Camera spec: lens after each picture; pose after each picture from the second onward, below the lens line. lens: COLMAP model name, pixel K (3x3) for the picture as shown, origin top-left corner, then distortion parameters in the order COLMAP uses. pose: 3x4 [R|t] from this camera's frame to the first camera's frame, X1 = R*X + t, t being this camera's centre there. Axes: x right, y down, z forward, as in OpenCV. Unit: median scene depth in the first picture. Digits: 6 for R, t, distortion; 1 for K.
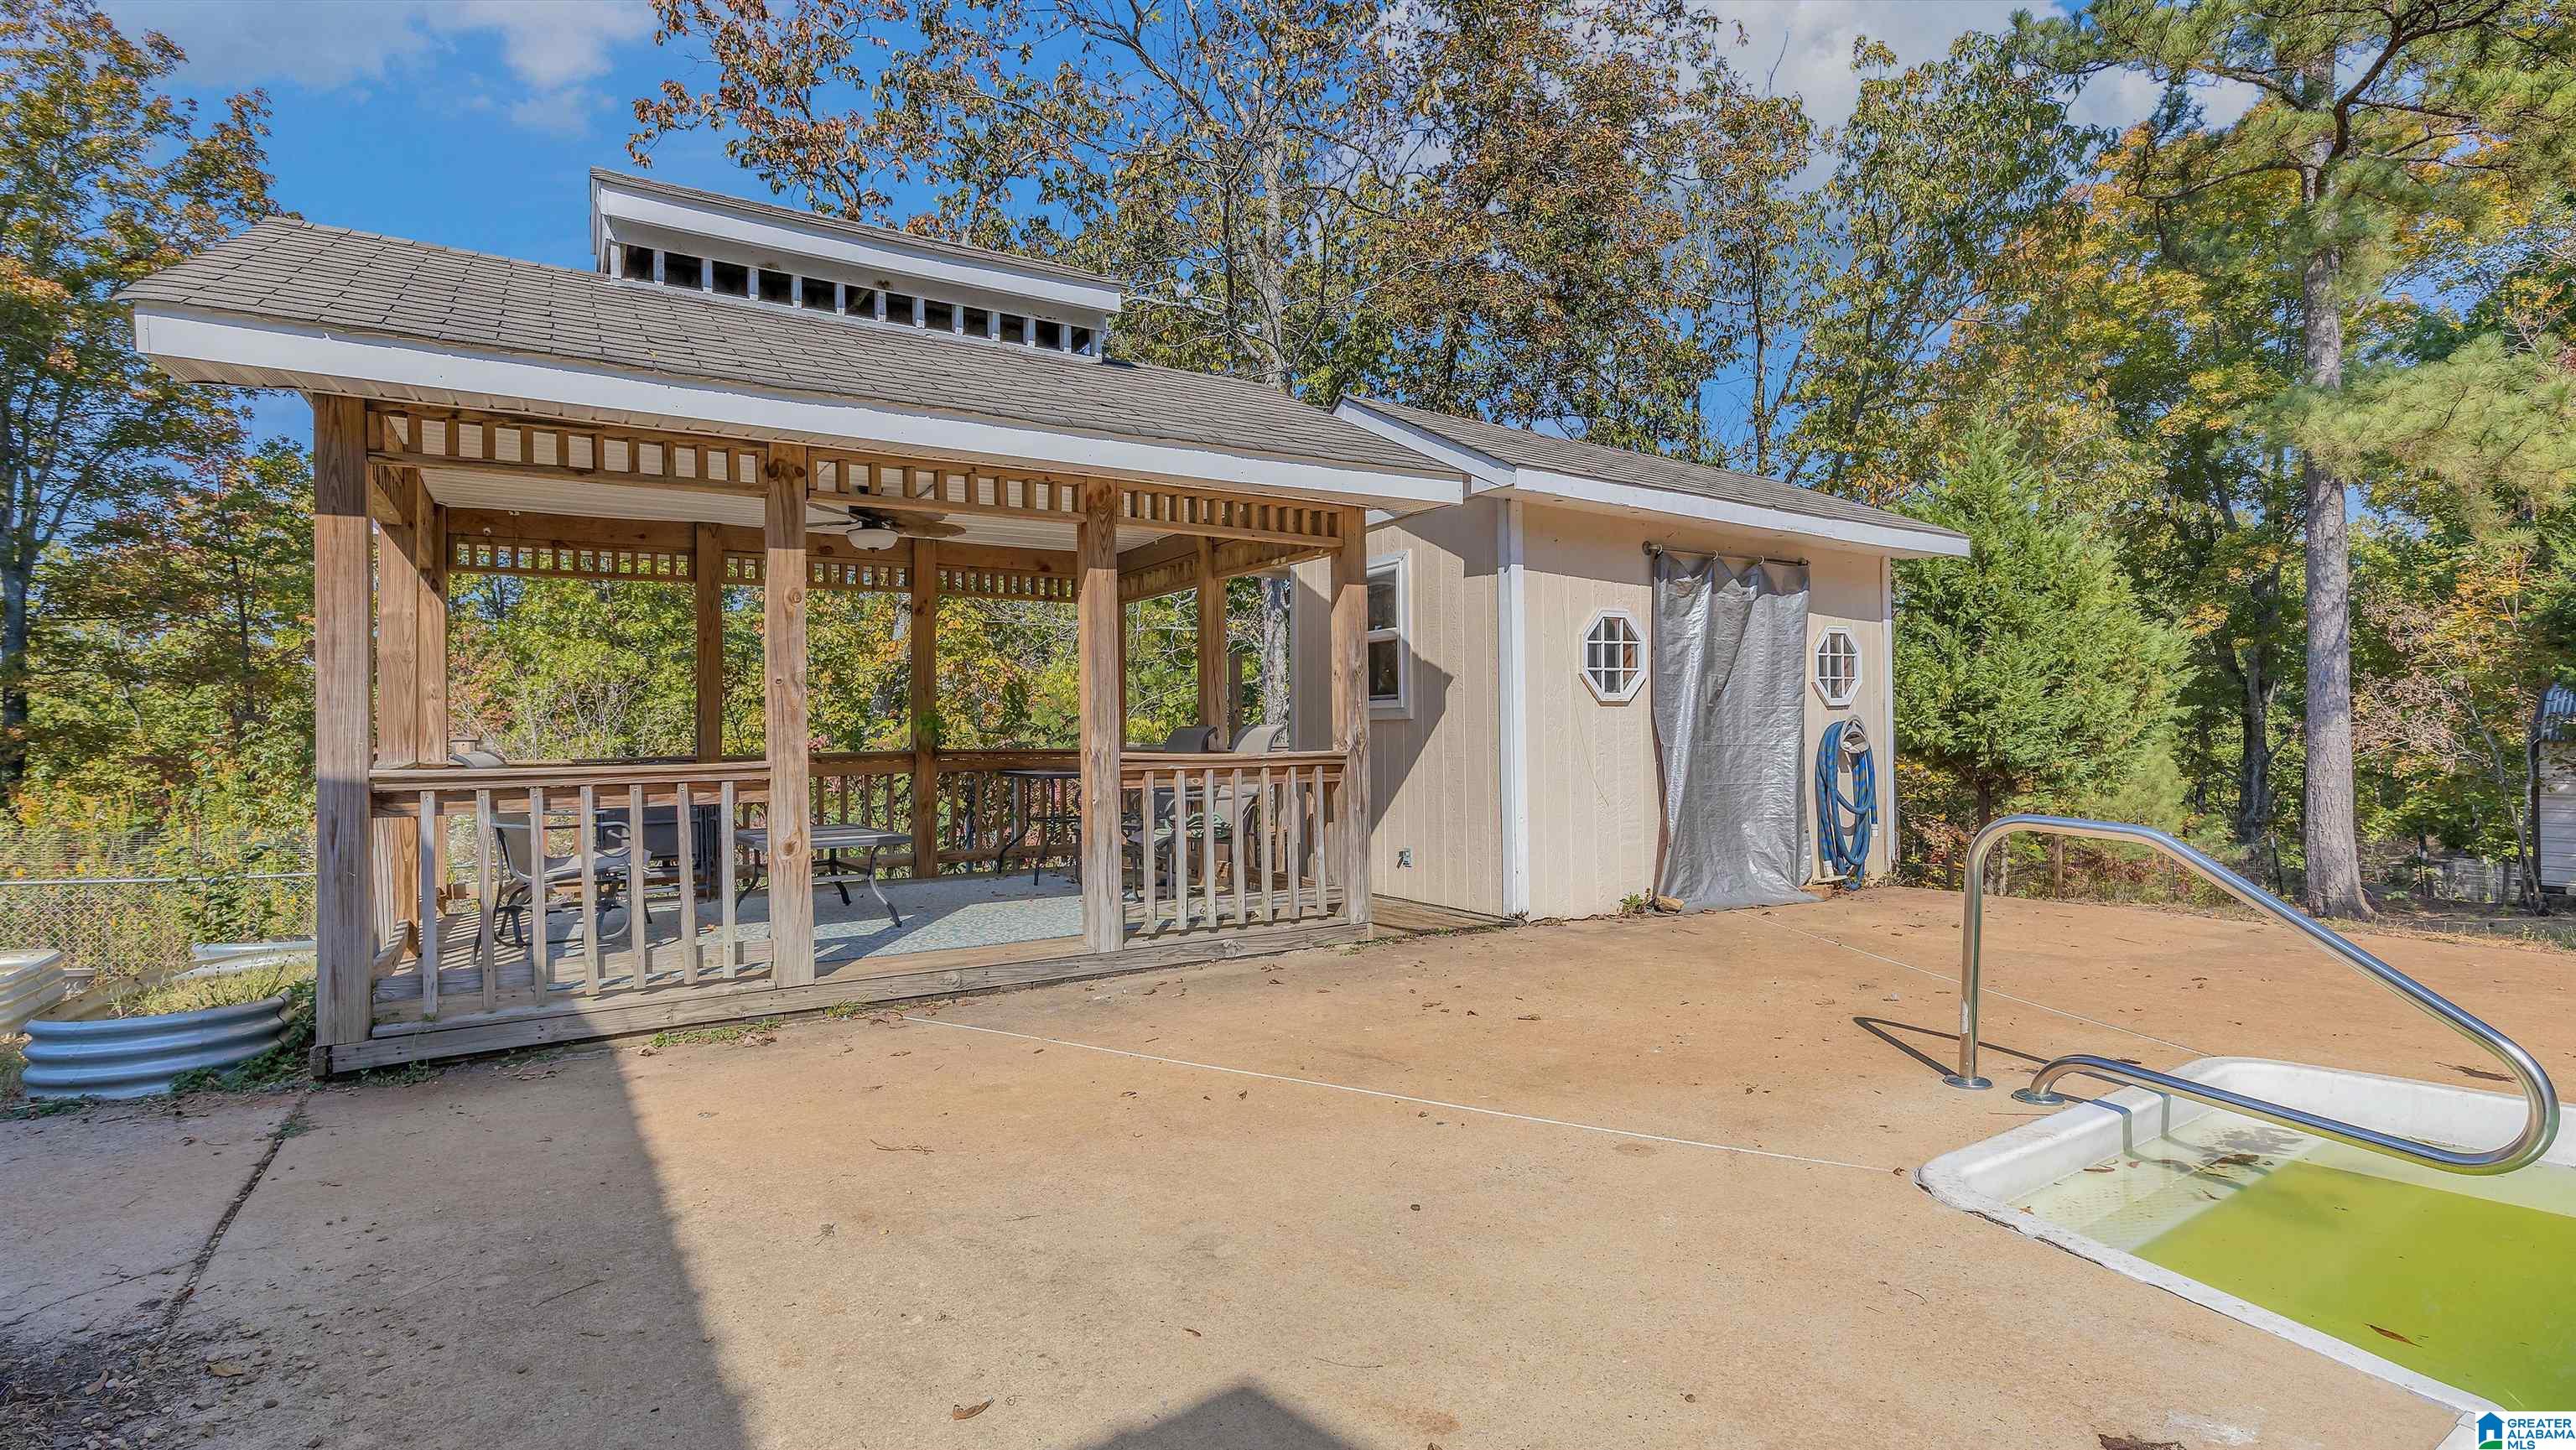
lens RADIAL K [[1193.6, 0, 1282.3], [0, 1193.6, 719.0], [0, 0, 1]] dist [0.000015, -0.000149]
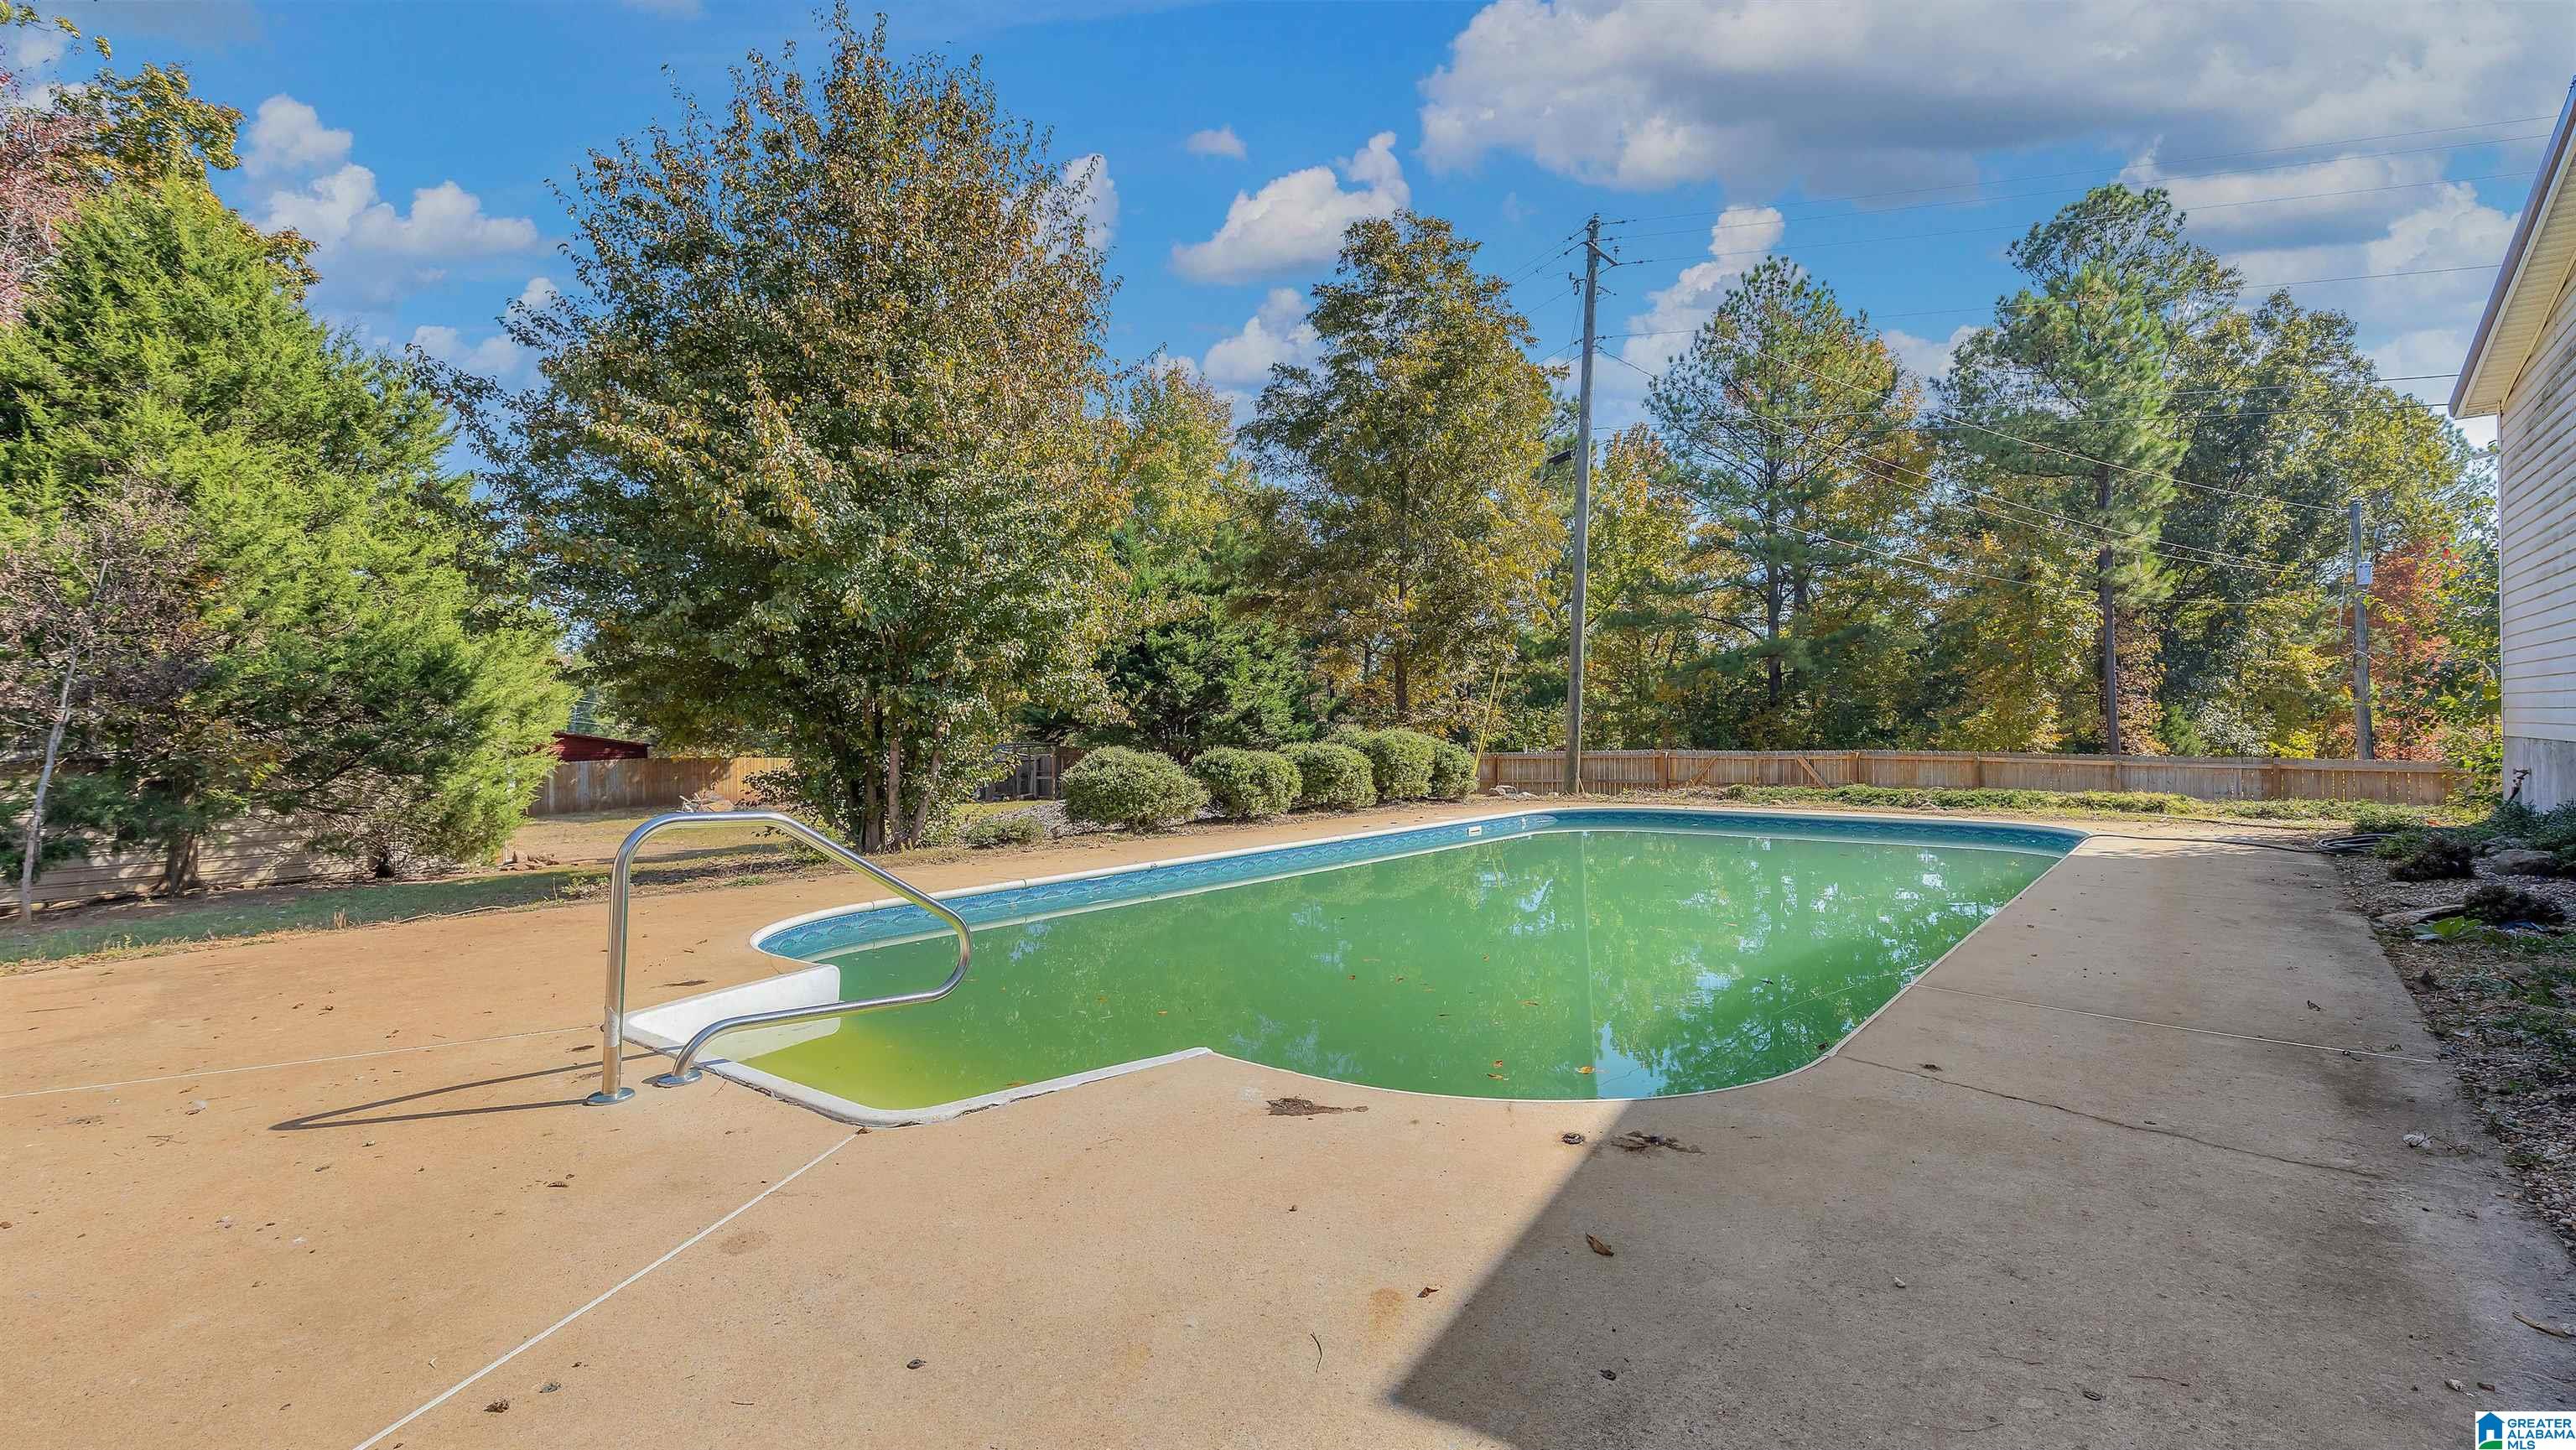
lens RADIAL K [[1193.6, 0, 1283.4], [0, 1193.6, 726.3], [0, 0, 1]] dist [0.000015, -0.000149]
pose [[-0.321913, 0.009982, 0.946717, -0.592122], [0.013094, 0.999896, -0.006091, 0.018180], [-0.946679, 0.010435, -0.322010, 0.903488]]
